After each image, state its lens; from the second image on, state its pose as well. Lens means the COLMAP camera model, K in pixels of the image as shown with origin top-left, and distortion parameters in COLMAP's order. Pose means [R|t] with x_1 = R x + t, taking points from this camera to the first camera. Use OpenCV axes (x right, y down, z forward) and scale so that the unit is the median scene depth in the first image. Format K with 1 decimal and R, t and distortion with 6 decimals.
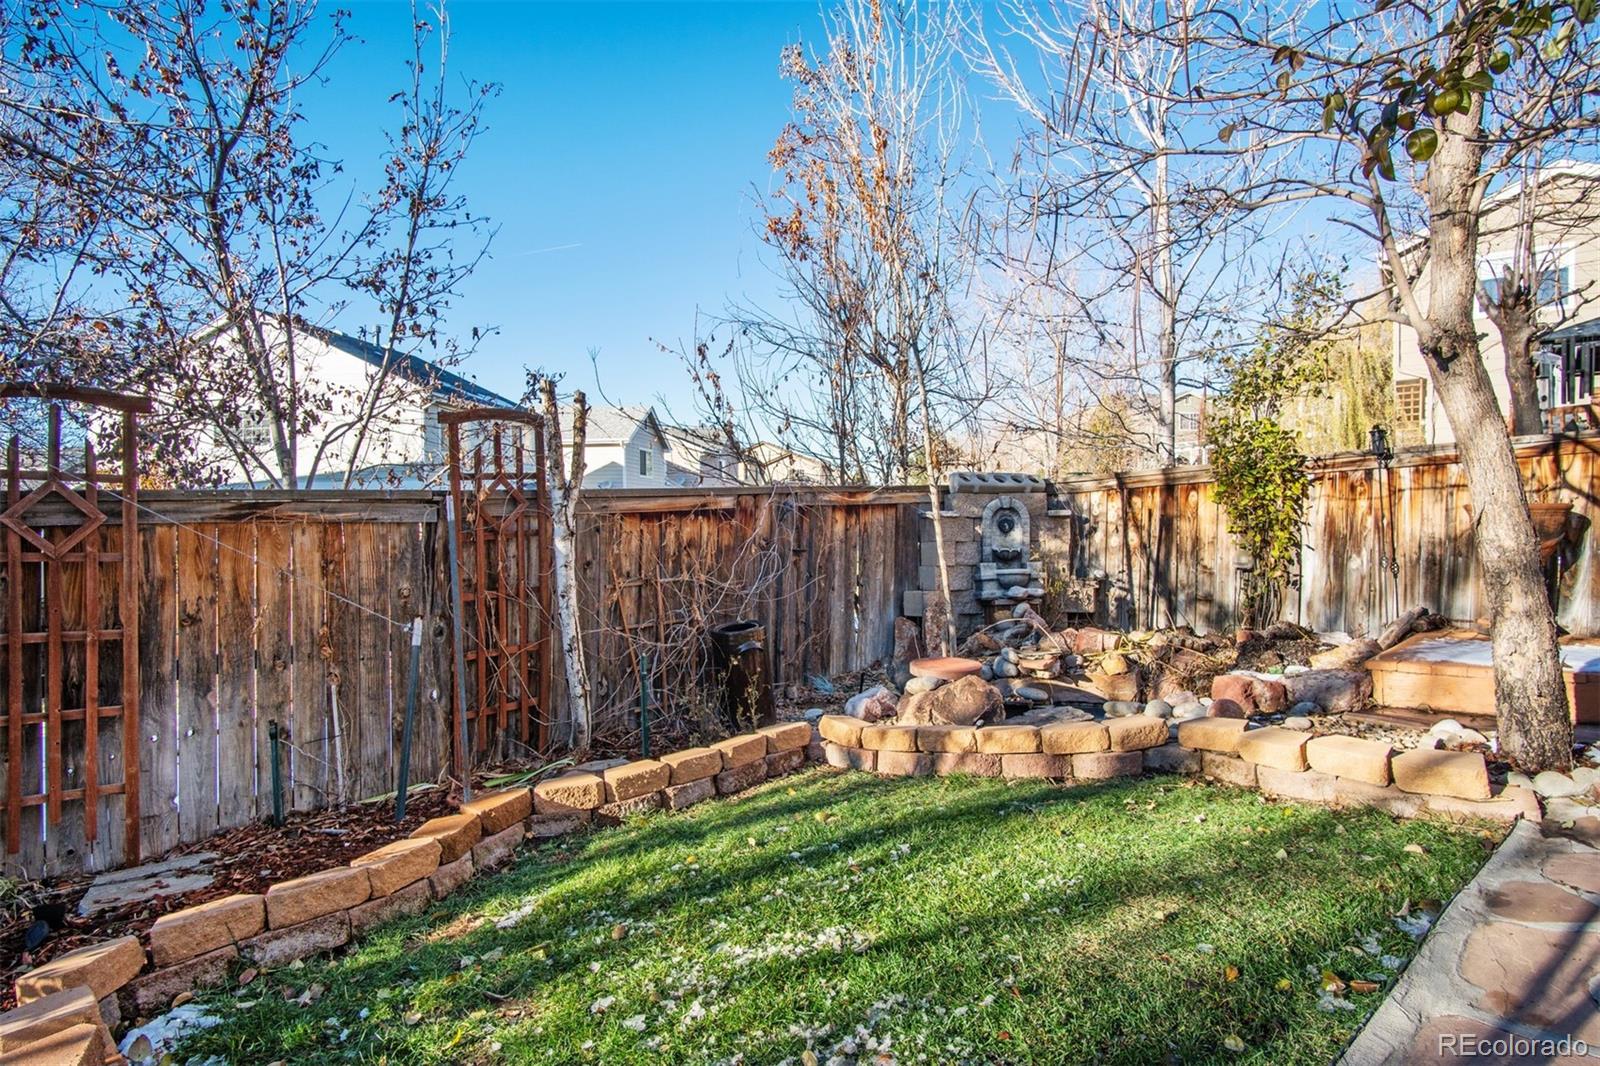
lens RADIAL K [[864.3, 0, 797.7], [0, 864.3, 509.3], [0, 0, 1]] dist [-0.013172, -0.000437]
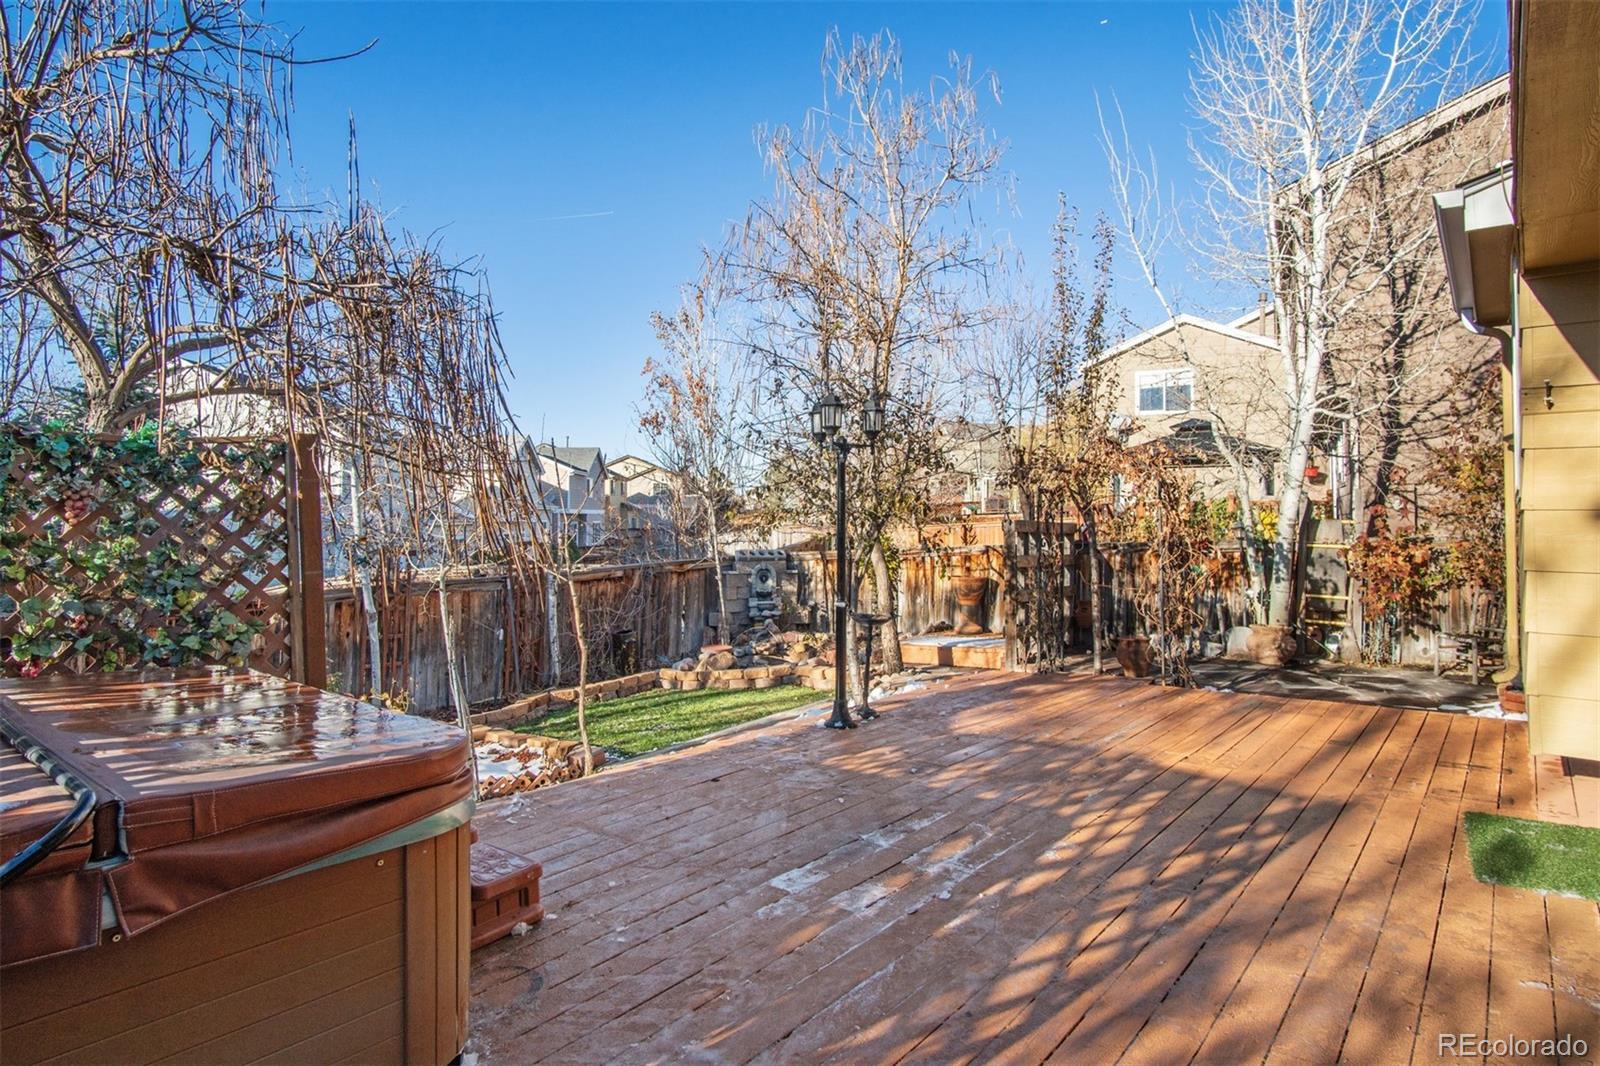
lens RADIAL K [[864.3, 0, 797.7], [0, 864.3, 509.3], [0, 0, 1]] dist [-0.013172, -0.000437]
pose [[0.987740, 0.014585, 0.155422, 0.017671], [-0.013519, 0.999877, -0.007911, -0.142883], [-0.155518, 0.005713, 0.987816, -1.081538]]
